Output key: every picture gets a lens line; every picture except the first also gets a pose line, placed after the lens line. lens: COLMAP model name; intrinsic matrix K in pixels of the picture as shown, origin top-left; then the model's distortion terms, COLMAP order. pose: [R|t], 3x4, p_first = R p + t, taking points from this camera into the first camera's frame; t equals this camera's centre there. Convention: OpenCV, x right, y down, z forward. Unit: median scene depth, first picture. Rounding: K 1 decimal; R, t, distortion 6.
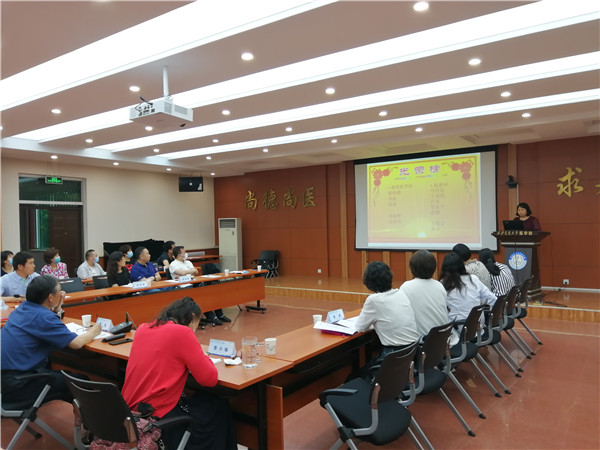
lens RADIAL K [[479.4, 0, 305.2], [0, 479.4, 223.9], [0, 0, 1]] dist [0.026199, -0.027779]
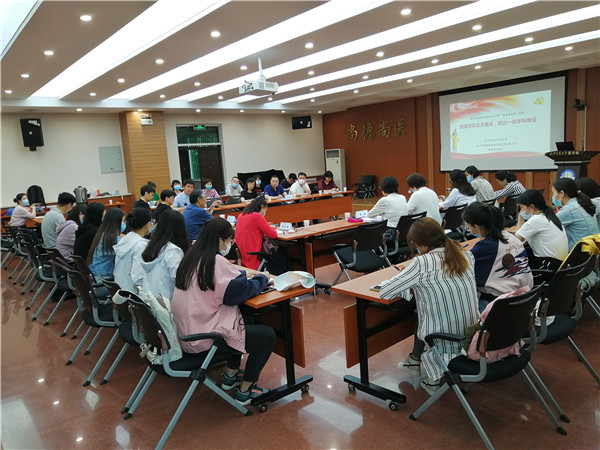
lens RADIAL K [[479.4, 0, 302.4], [0, 479.4, 224.4], [0, 0, 1]] dist [0.026199, -0.027779]
pose [[0.961306, -0.003712, -0.275459, 0.118961], [0.046523, 0.987735, 0.149048, -0.010810], [0.271528, -0.156096, 0.949688, -0.230067]]
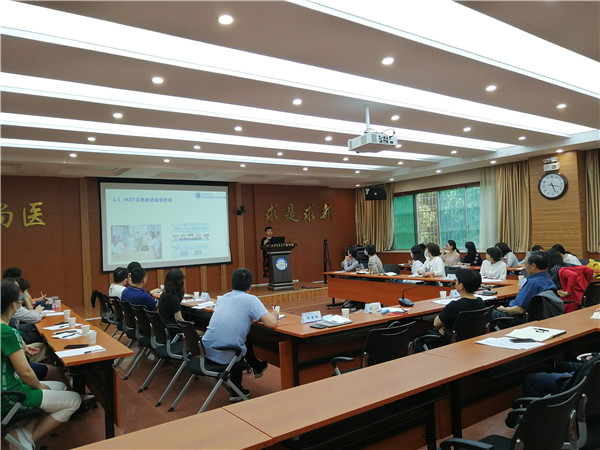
lens RADIAL K [[479.4, 0, 304.7], [0, 479.4, 226.2], [0, 0, 1]] dist [0.026199, -0.027779]
pose [[0.322755, 0.024902, 0.946155, -0.746083], [0.037005, 0.998558, -0.038905, 0.016271], [-0.945759, 0.047569, 0.321368, 0.366894]]
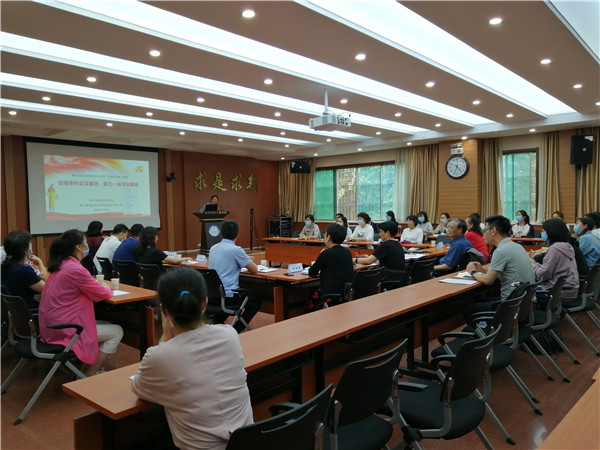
lens RADIAL K [[479.4, 0, 306.5], [0, 479.4, 239.4], [0, 0, 1]] dist [0.026199, -0.027779]
pose [[0.109698, -0.053790, 0.992508, -0.847836], [0.013272, 0.998525, 0.052649, 0.021817], [-0.993876, 0.007397, 0.110250, 0.431314]]
